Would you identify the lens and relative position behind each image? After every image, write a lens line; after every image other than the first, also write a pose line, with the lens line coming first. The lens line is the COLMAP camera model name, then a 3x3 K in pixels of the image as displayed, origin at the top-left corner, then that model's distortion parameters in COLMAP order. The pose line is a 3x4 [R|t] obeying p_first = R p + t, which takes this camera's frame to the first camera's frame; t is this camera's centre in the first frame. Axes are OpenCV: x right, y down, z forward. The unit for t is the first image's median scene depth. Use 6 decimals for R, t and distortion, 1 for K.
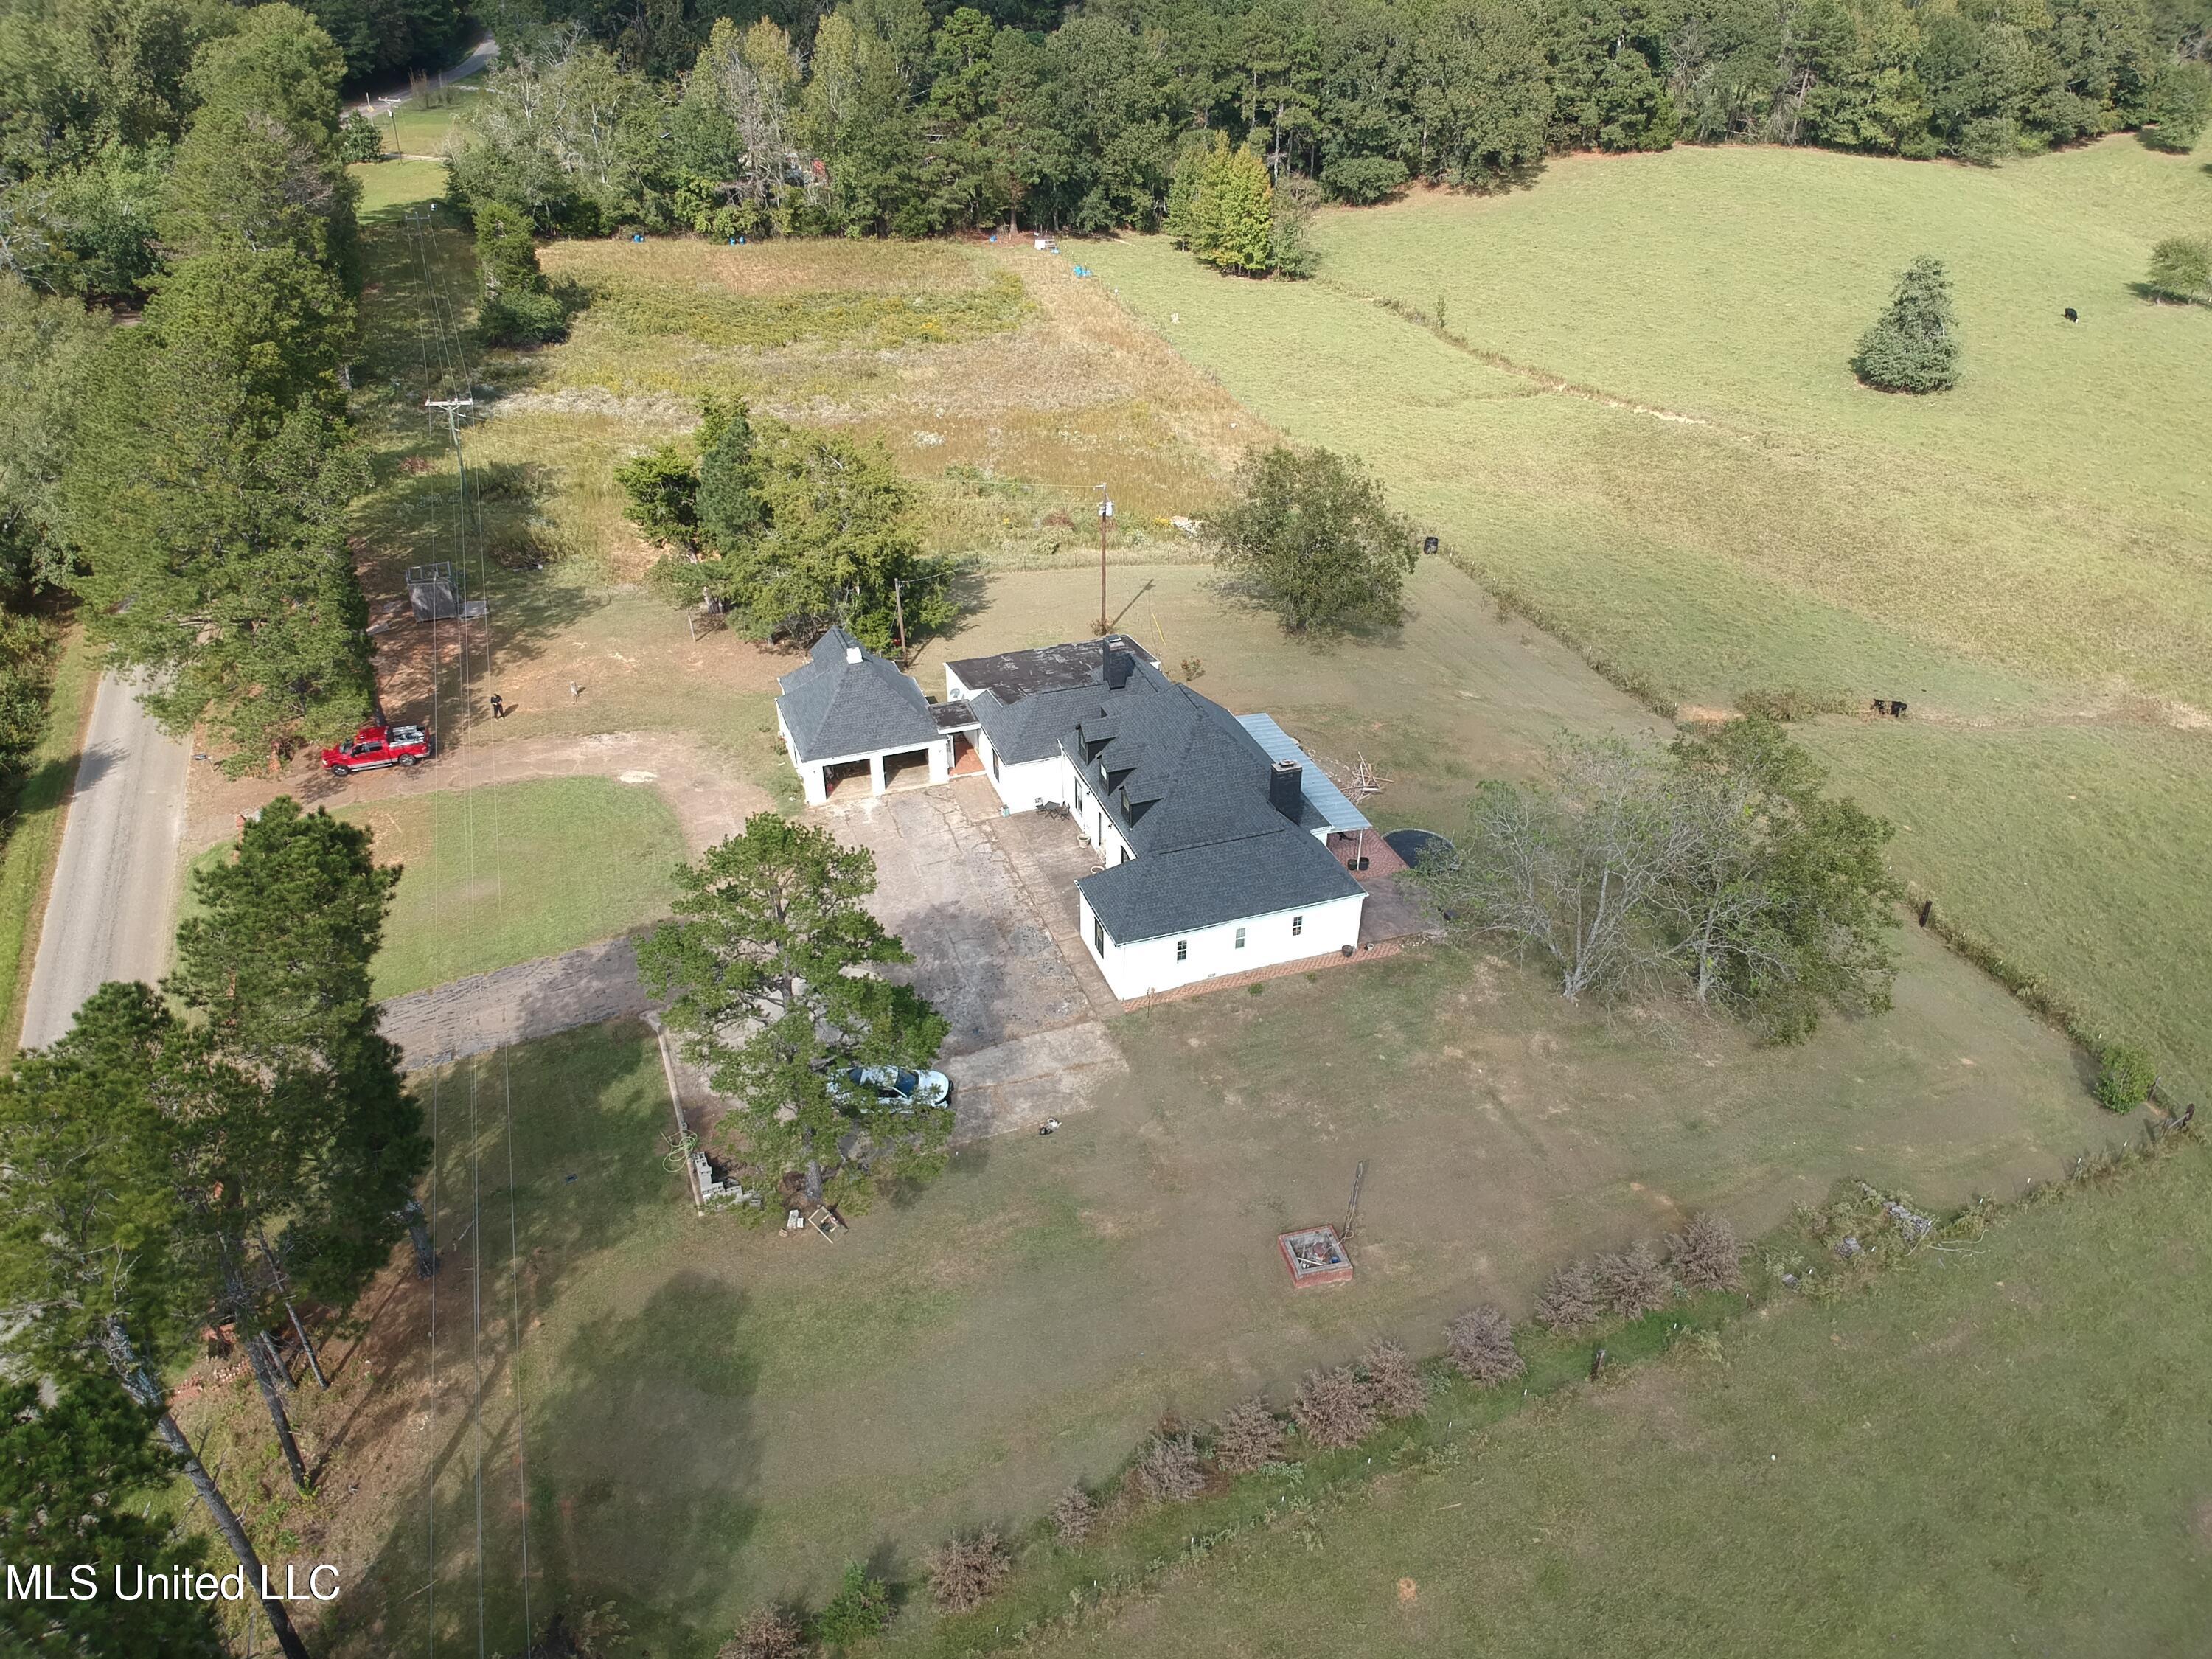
lens RADIAL K [[1614.7, 0, 1101.1], [0, 1614.7, 830.3], [0, 0, 1]] dist [0.070074, -0.125980]
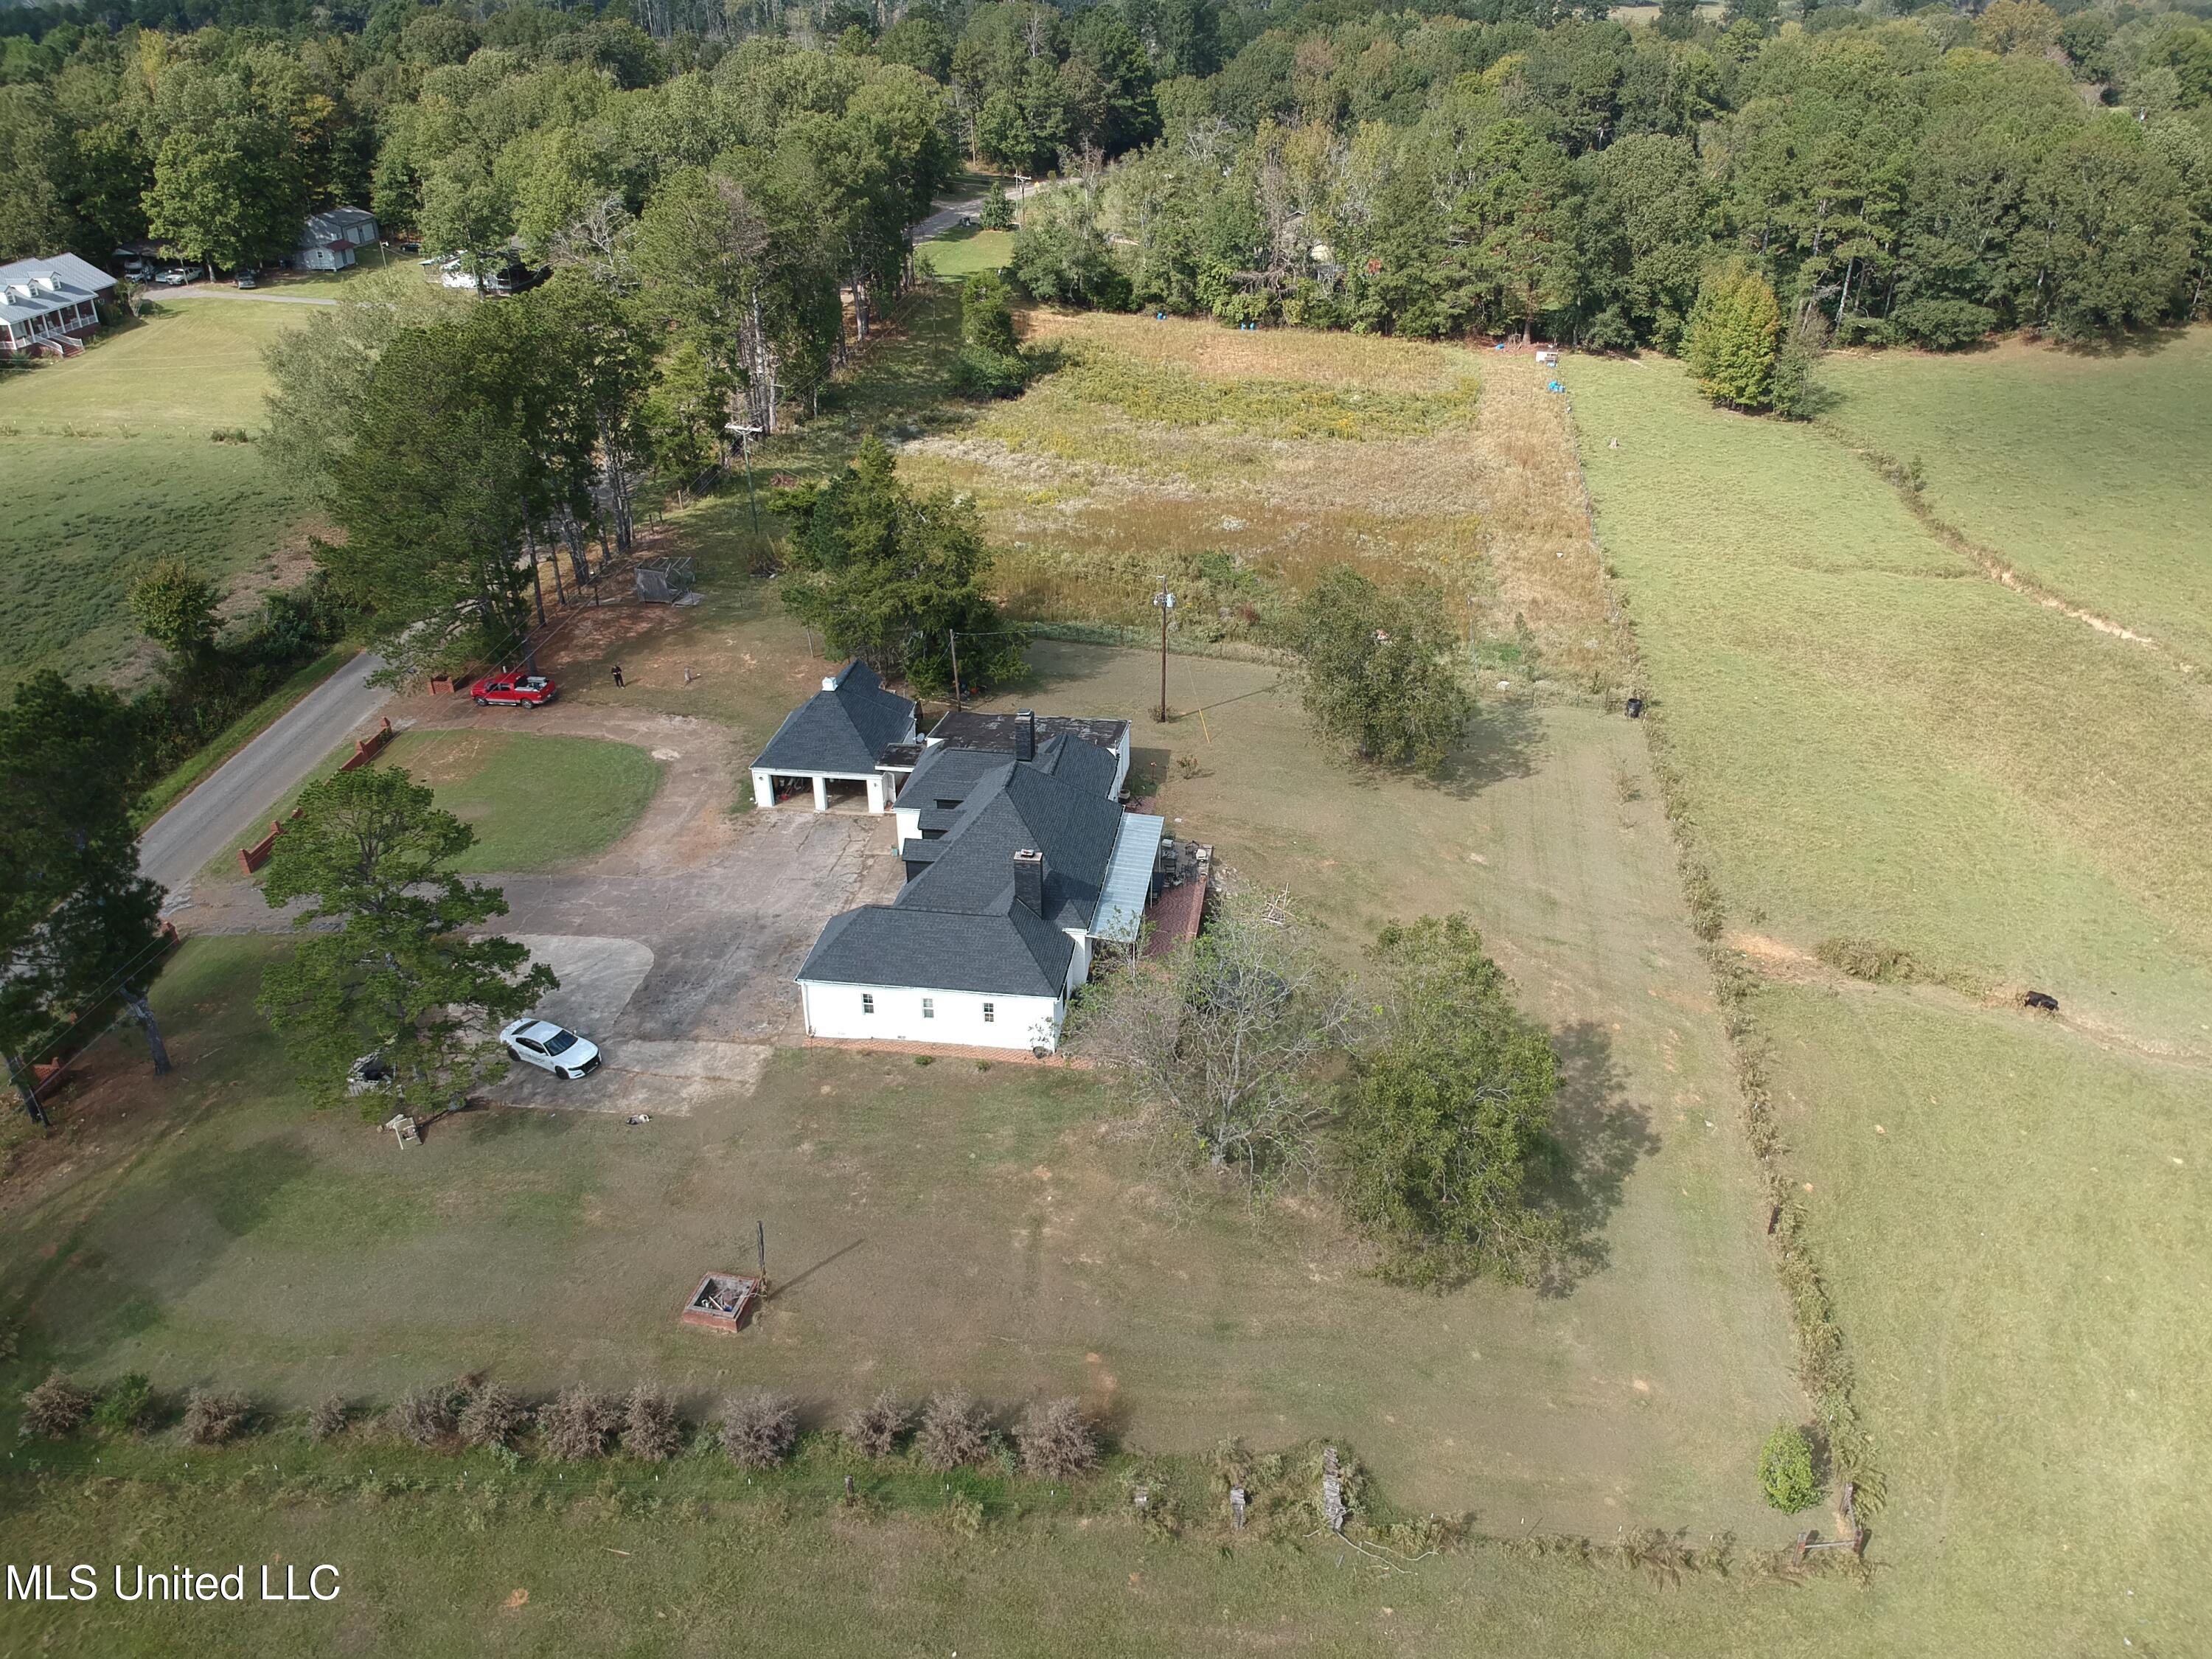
lens RADIAL K [[1614.7, 0, 1101.1], [0, 1614.7, 830.3], [0, 0, 1]] dist [0.070074, -0.125980]
pose [[0.884705, 0.218837, -0.411591, 0.199202], [-0.239917, 0.970793, 0.000463, -0.023553], [0.399671, 0.098338, 0.911369, 0.037042]]
